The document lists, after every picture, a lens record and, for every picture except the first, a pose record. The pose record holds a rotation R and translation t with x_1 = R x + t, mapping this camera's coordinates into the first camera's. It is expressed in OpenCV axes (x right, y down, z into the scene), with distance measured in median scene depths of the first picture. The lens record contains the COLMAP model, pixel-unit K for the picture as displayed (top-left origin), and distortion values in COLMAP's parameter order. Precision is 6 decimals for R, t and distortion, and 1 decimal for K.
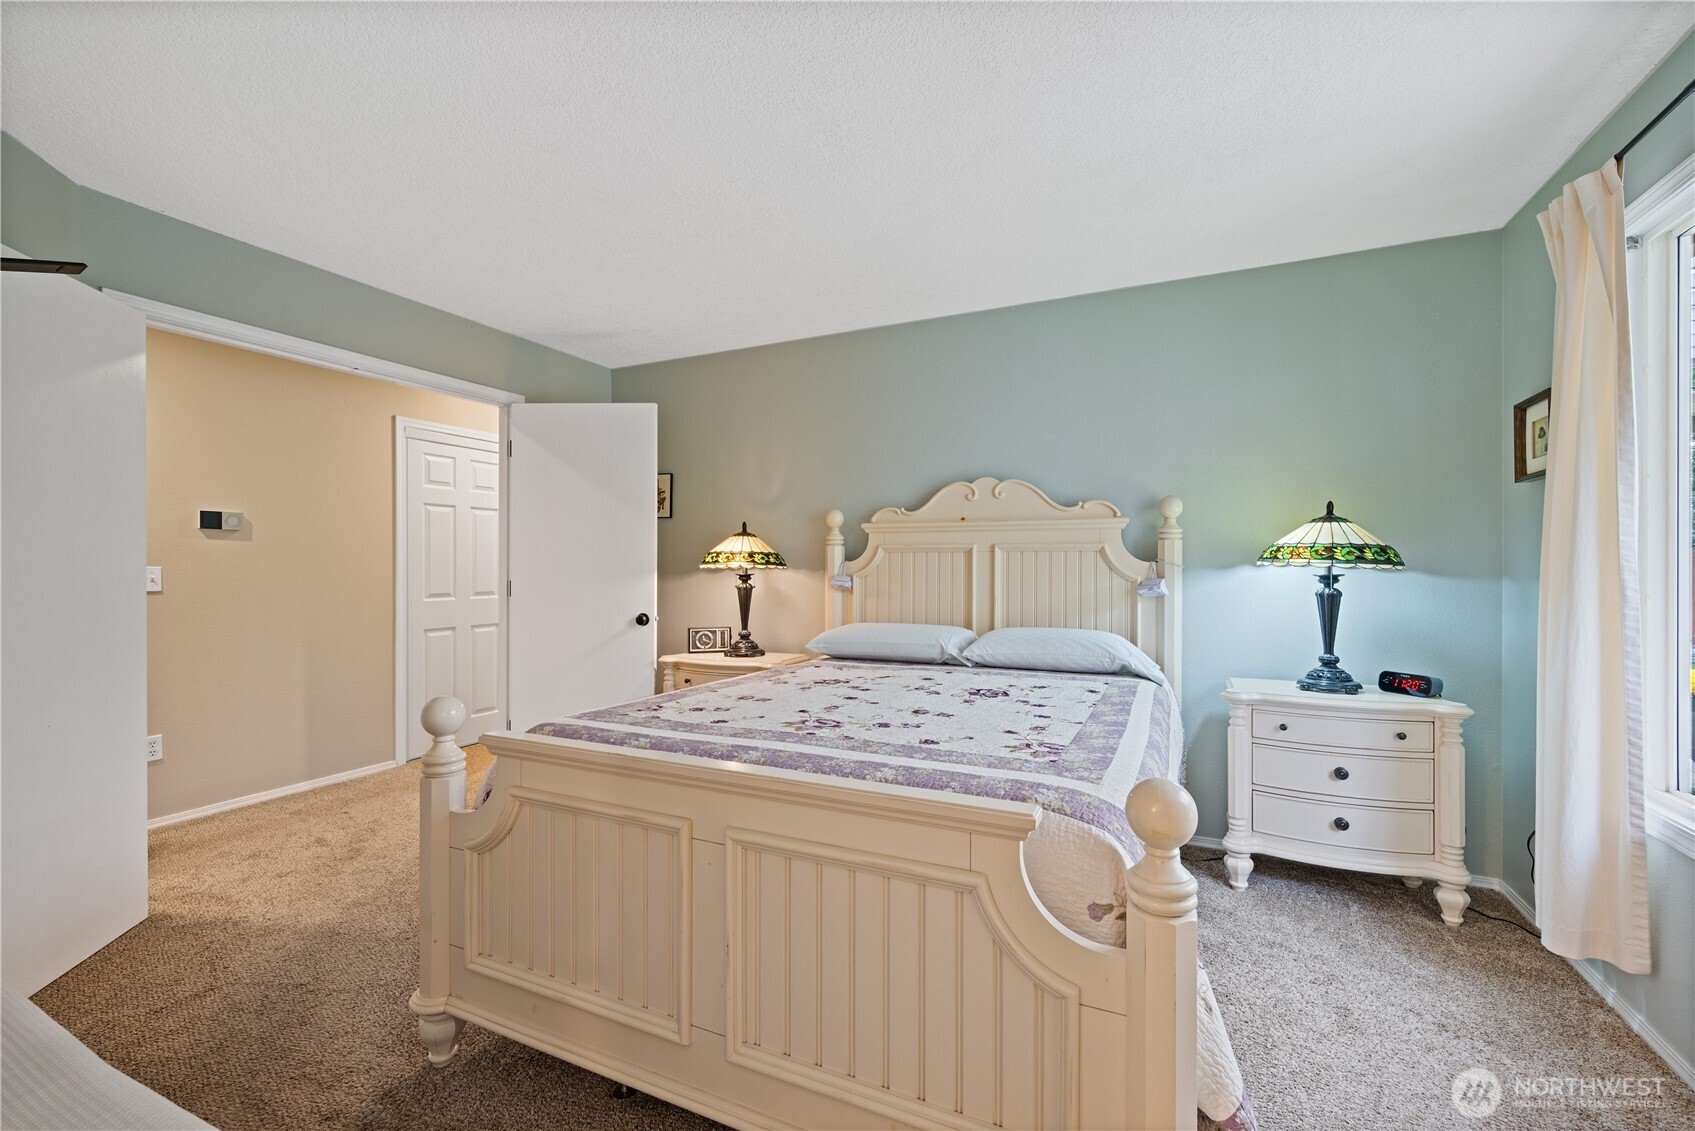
lens RADIAL K [[715.1, 0, 850.6], [0, 715.1, 577.3], [0, 0, 1]] dist [-0.002397, -0.000063]
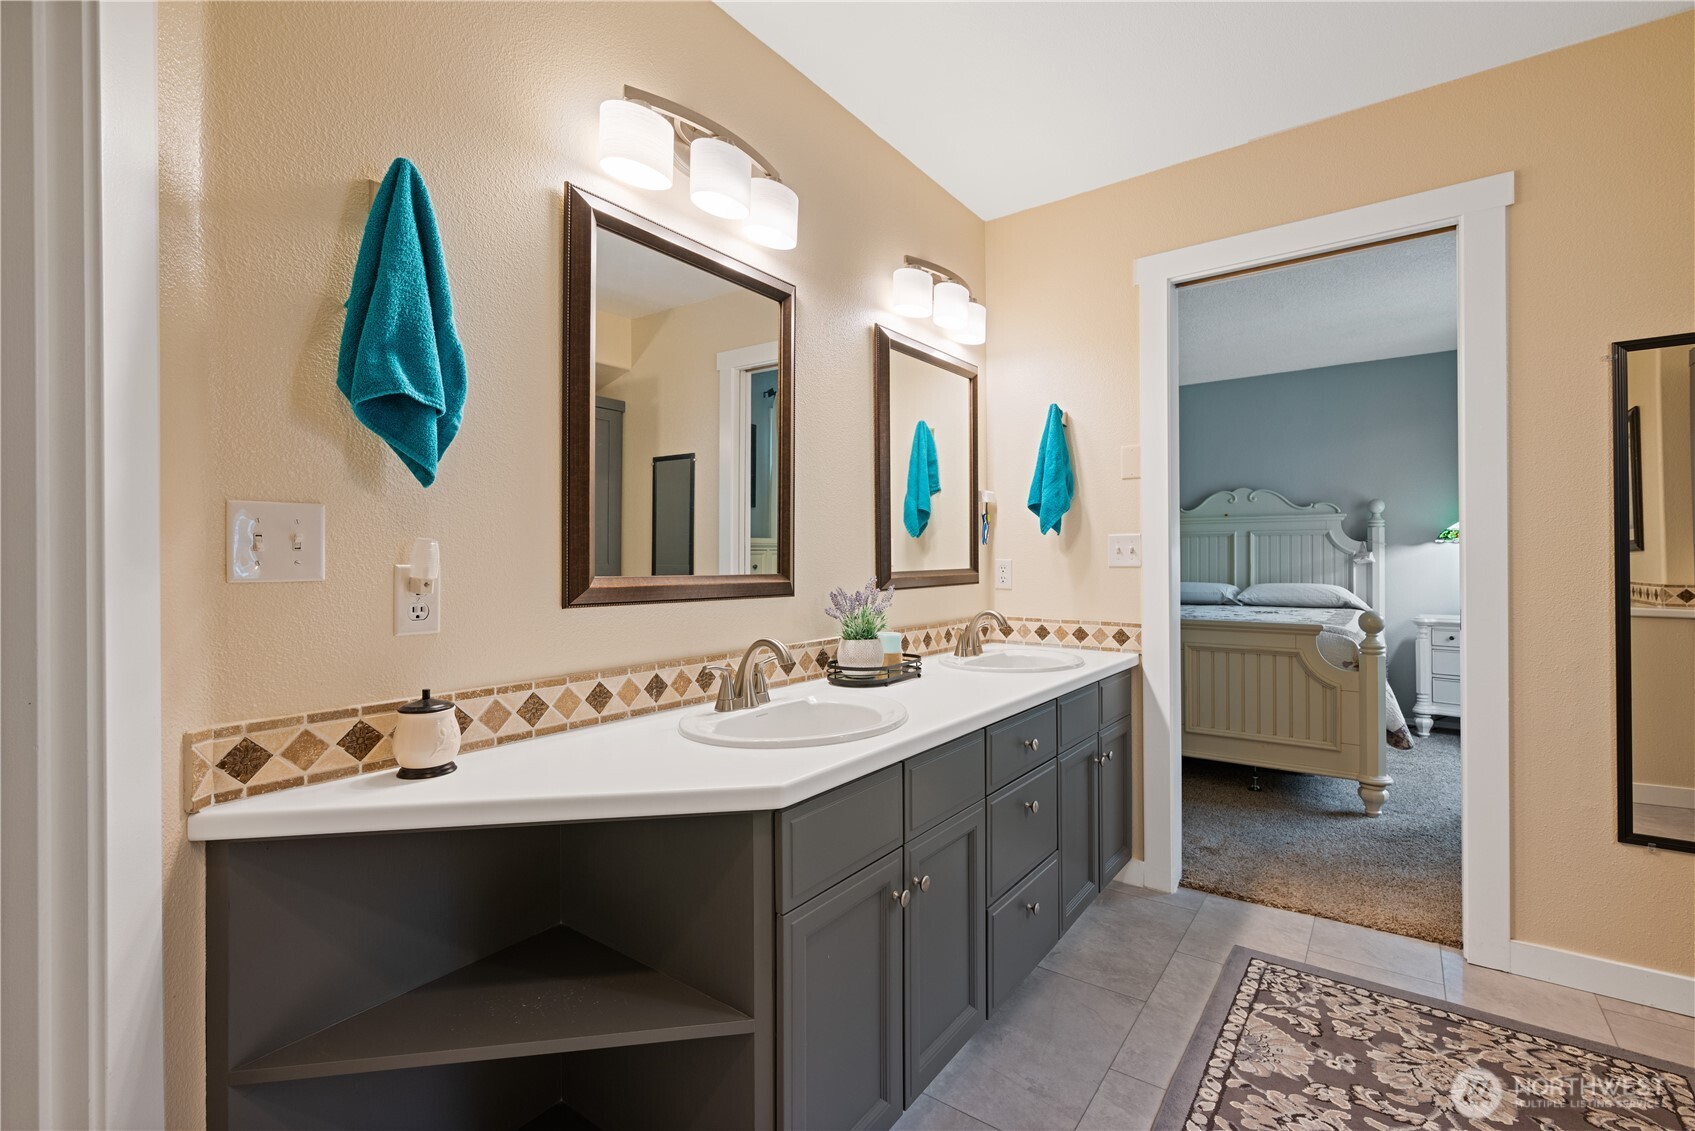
lens RADIAL K [[750.2, 0, 847.5], [0, 750.2, 565.5], [0, 0, 1]] dist [0.004288, 0.000335]
pose [[0.980939, -0.003430, -0.194286, -0.388974], [0.003395, 0.999994, -0.000513, 0.030040], [0.194287, -0.000156, 0.980945, -0.884869]]
